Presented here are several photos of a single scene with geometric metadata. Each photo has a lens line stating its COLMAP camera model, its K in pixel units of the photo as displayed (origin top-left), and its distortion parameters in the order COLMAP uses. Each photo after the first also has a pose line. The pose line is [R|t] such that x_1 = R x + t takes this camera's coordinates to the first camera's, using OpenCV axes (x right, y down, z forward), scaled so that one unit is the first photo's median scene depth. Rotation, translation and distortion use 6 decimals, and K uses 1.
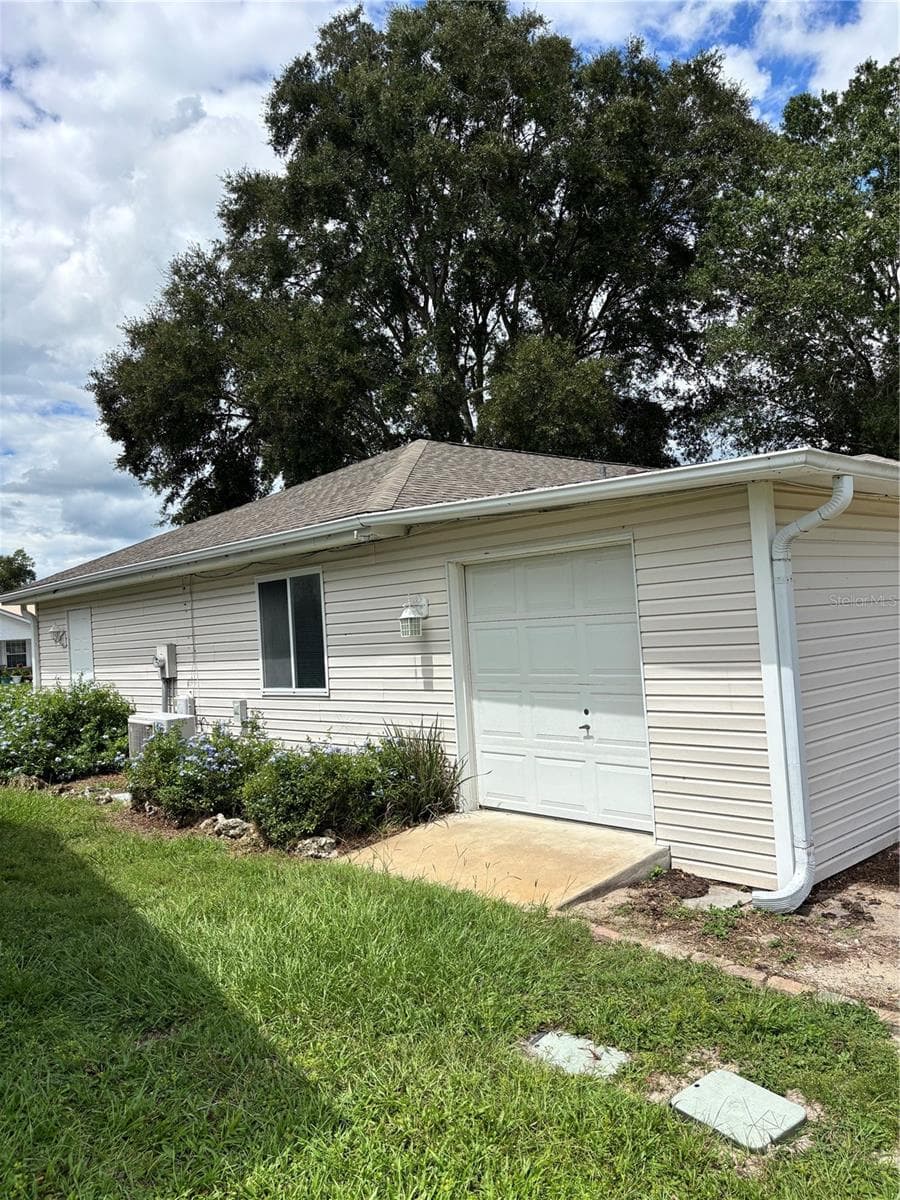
lens RADIAL K [[871.2, 0, 450.0], [0, 871.2, 600.0], [0, 0, 1]] dist [0.105838, -0.000352]
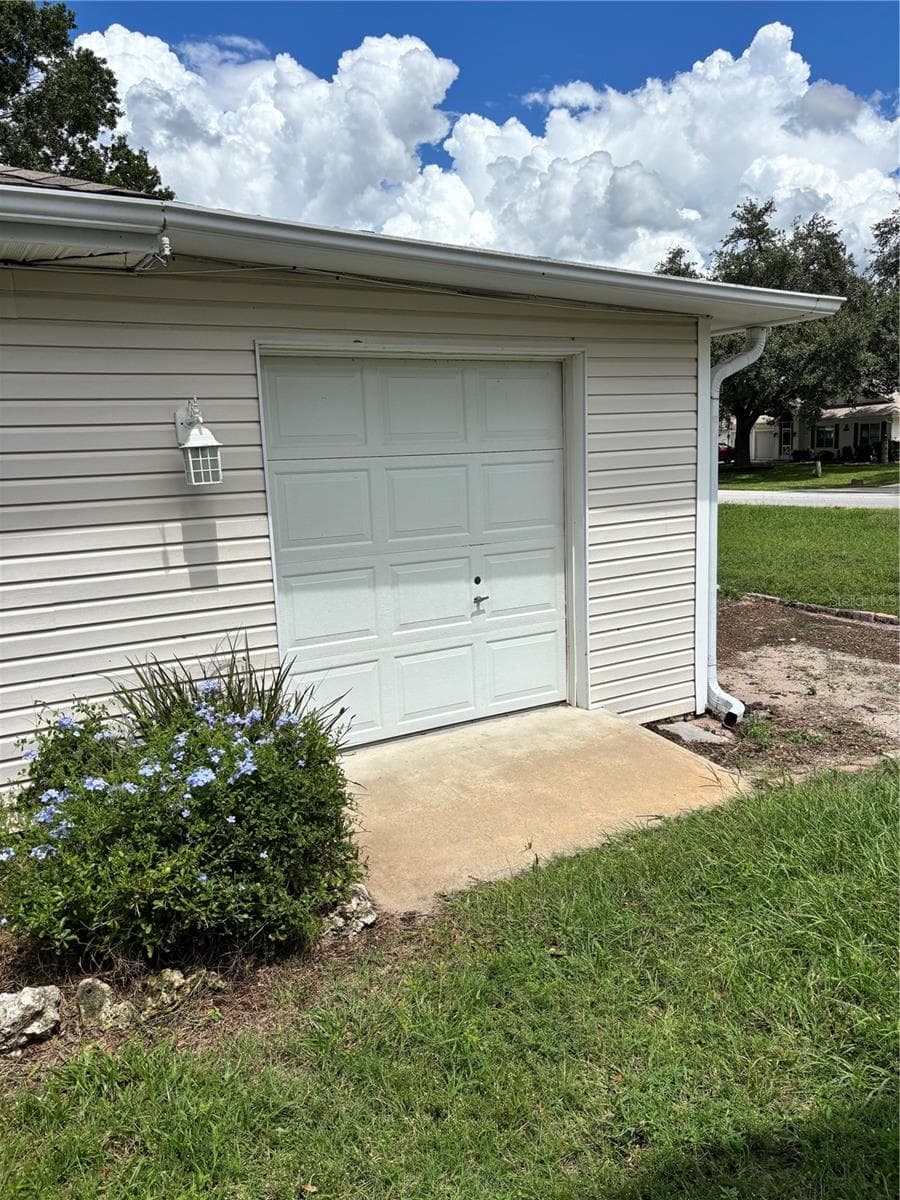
lens RADIAL K [[871.2, 0, 450.0], [0, 871.2, 600.0], [0, 0, 1]] dist [0.105838, -0.000352]
pose [[0.221082, -0.114310, 0.968533, -0.577245], [-0.004942, 0.992963, 0.118322, 0.053688], [-0.975243, -0.030945, 0.218961, 0.837301]]
